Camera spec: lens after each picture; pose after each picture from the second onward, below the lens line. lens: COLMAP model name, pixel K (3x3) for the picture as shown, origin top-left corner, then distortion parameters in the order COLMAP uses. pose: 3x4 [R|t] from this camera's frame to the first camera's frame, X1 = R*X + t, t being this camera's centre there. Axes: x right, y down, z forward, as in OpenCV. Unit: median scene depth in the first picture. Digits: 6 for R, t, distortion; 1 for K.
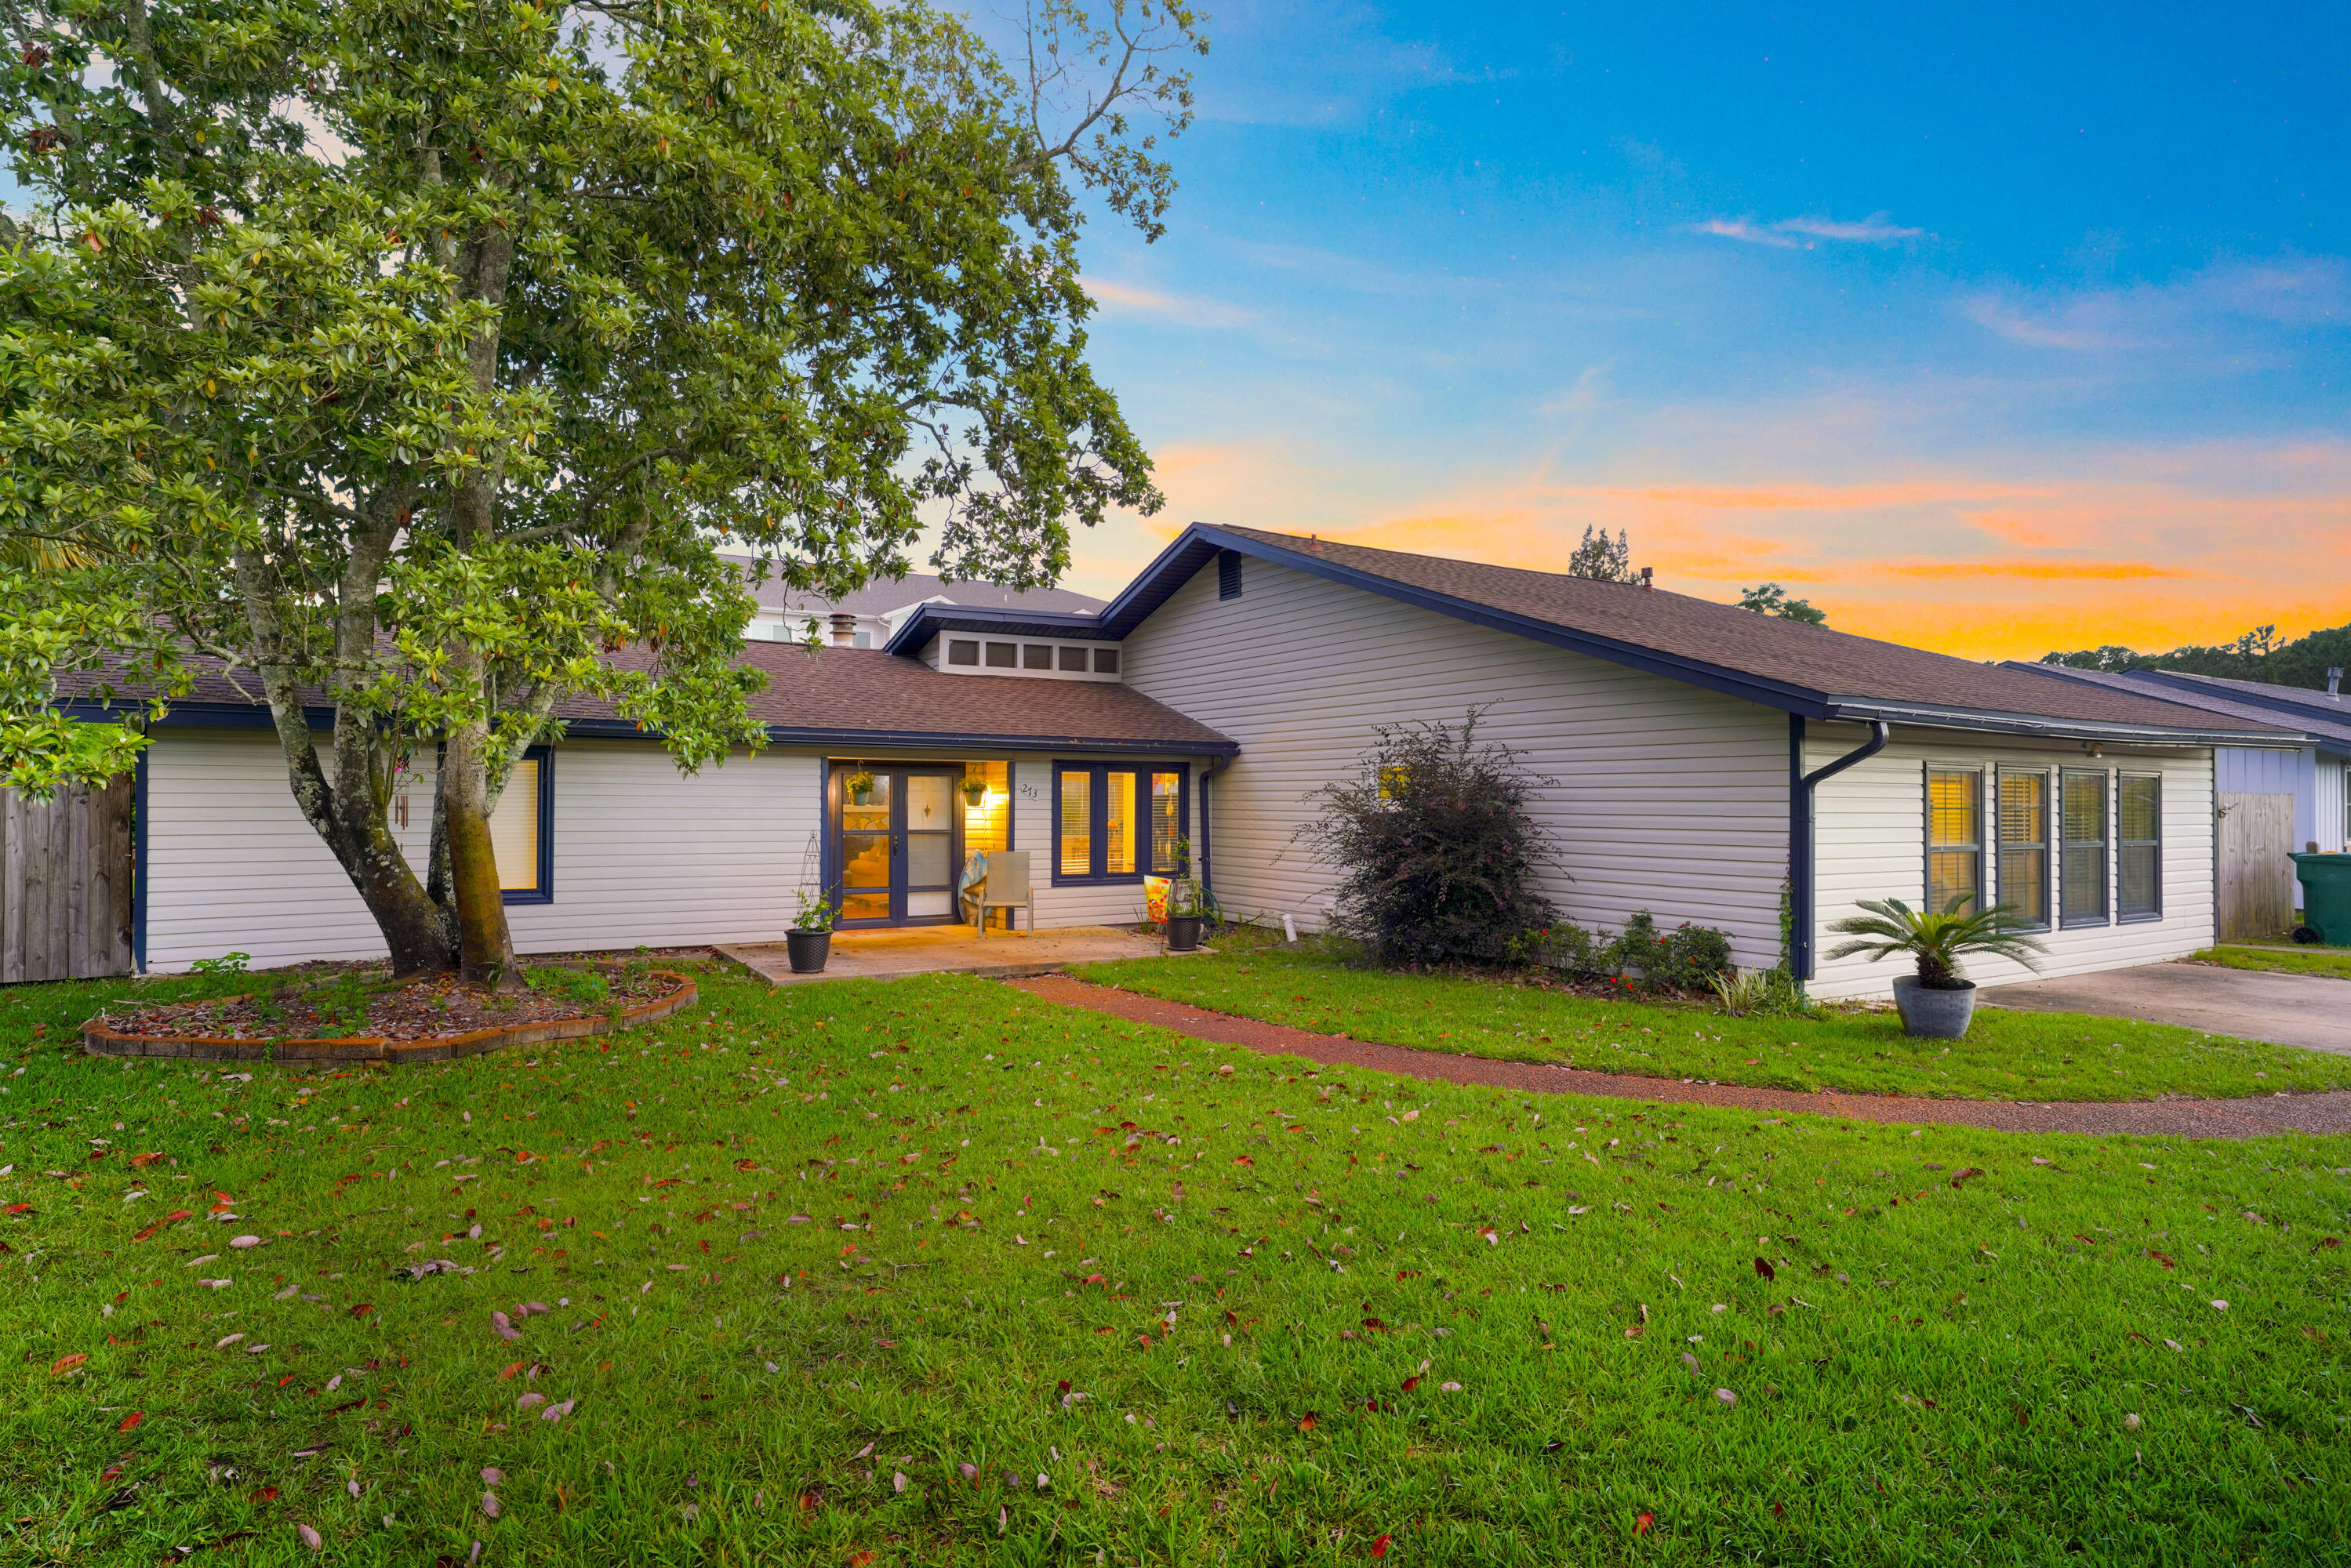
lens RADIAL K [[1262.1, 0, 1179.0], [0, 1262.1, 798.4], [0, 0, 1]] dist [0.003461, 0.000027]
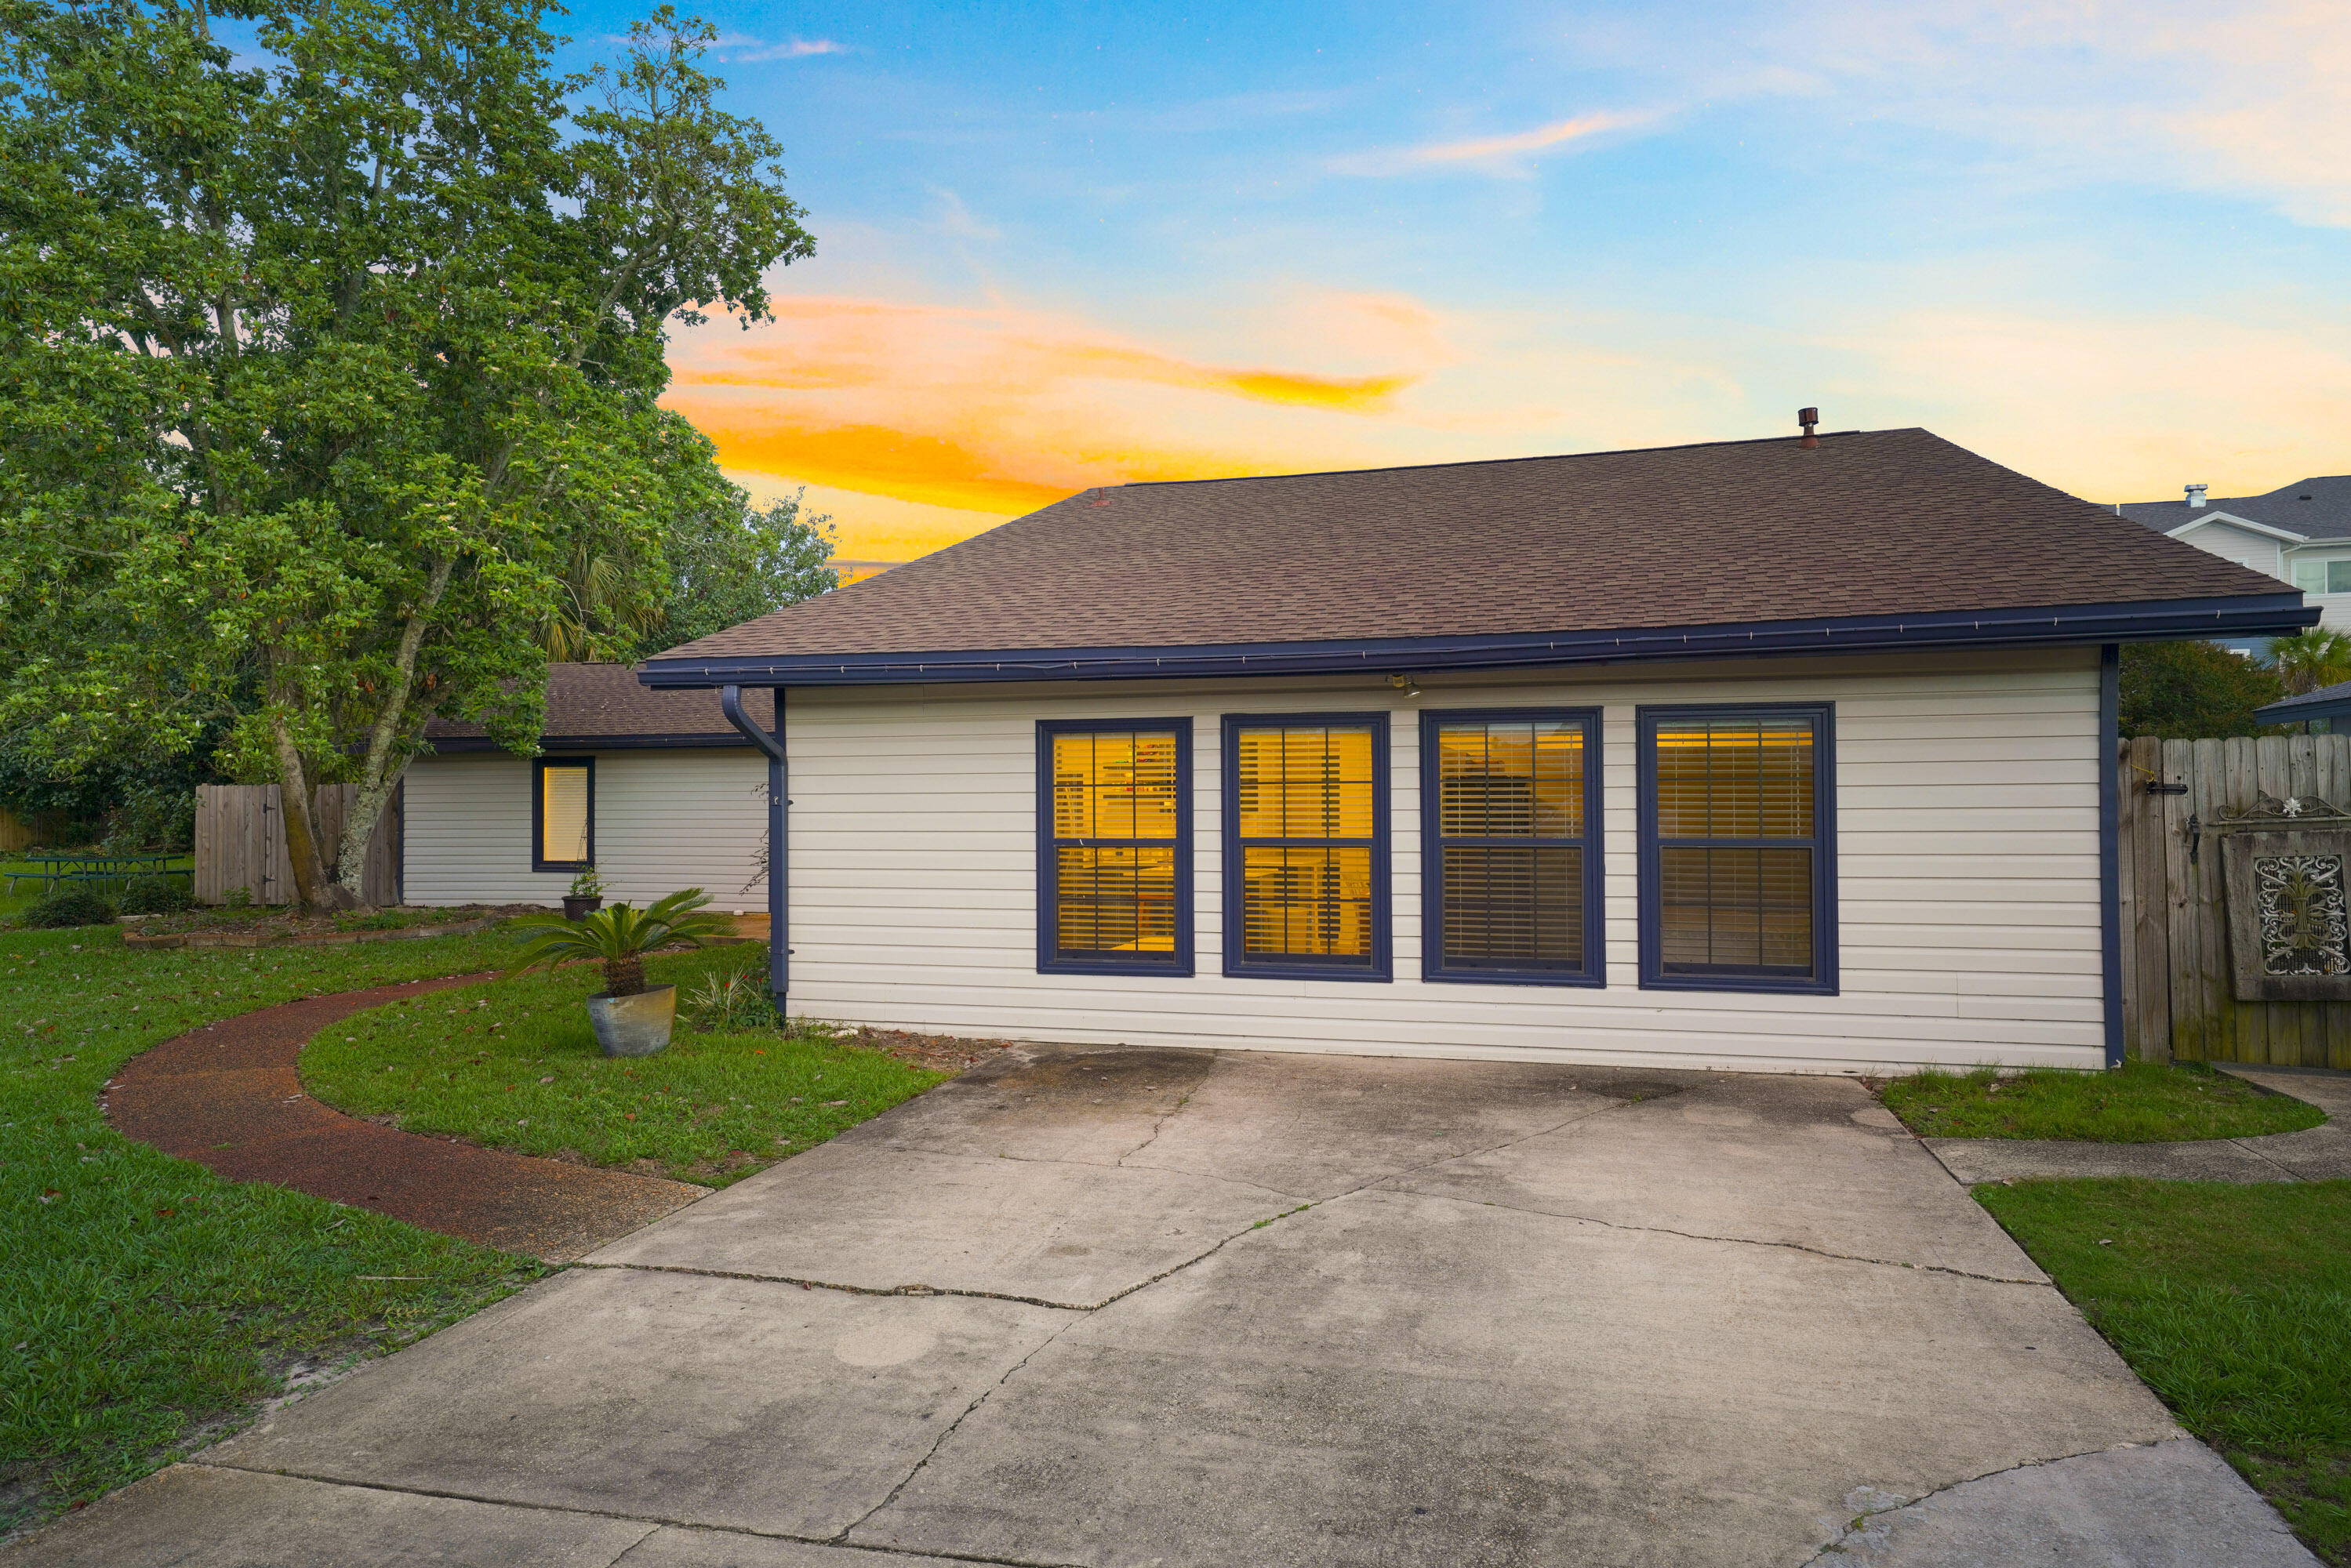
lens RADIAL K [[1446.4, 0, 1168.0], [0, 1446.4, 780.9], [0, 0, 1]] dist [0.022029, 0.000804]
pose [[0.671020, -0.019390, -0.741186, 0.863181], [0.013989, 0.999811, -0.013492, 0.012053], [0.741307, -0.001315, 0.671165, 0.333535]]
